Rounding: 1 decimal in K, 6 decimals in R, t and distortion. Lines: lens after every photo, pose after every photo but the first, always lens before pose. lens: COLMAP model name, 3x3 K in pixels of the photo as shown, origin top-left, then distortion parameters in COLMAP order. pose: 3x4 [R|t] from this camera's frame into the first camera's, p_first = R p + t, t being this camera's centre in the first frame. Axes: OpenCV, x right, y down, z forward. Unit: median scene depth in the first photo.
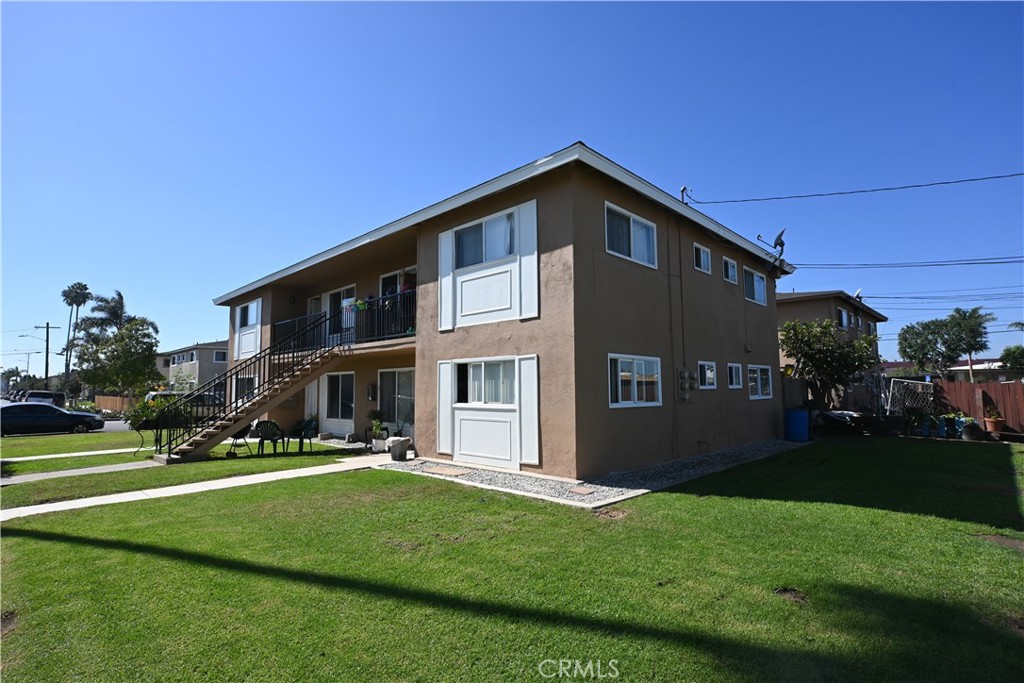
lens RADIAL K [[503.8, 0, 508.6], [0, 503.8, 340.6], [0, 0, 1]] dist [0.002693, 0.001109]
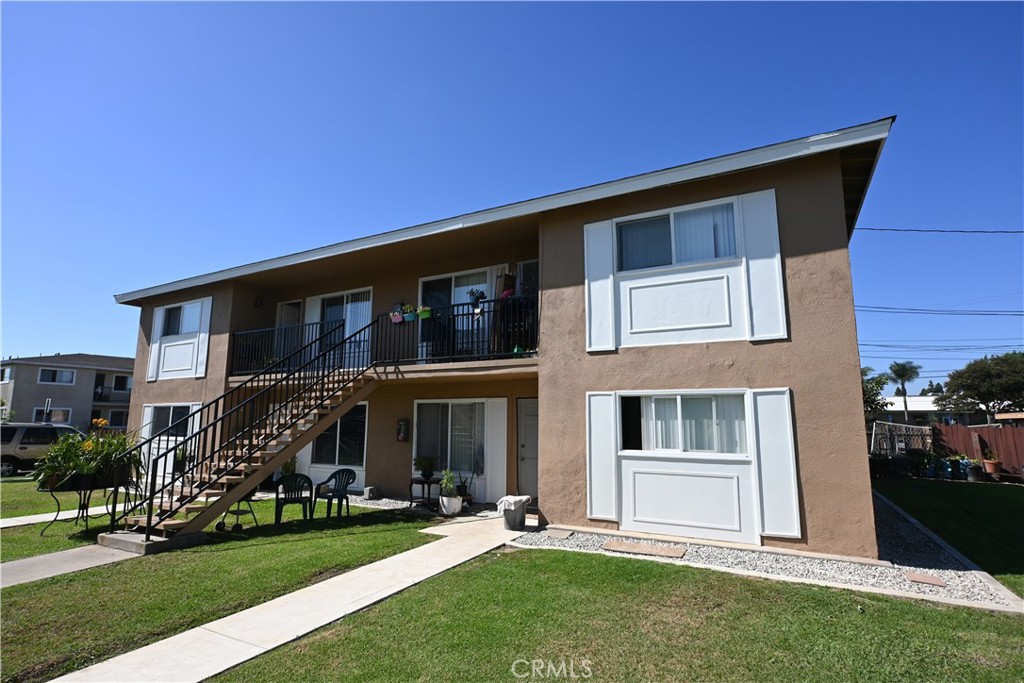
lens RADIAL K [[503.8, 0, 510.8], [0, 503.8, 342.1], [0, 0, 1]] dist [0.002693, 0.001109]
pose [[0.962300, 0.056301, 0.266101, -0.357228], [-0.039623, 0.996923, -0.067638, 0.017556], [-0.269090, 0.054544, 0.961569, 0.247670]]
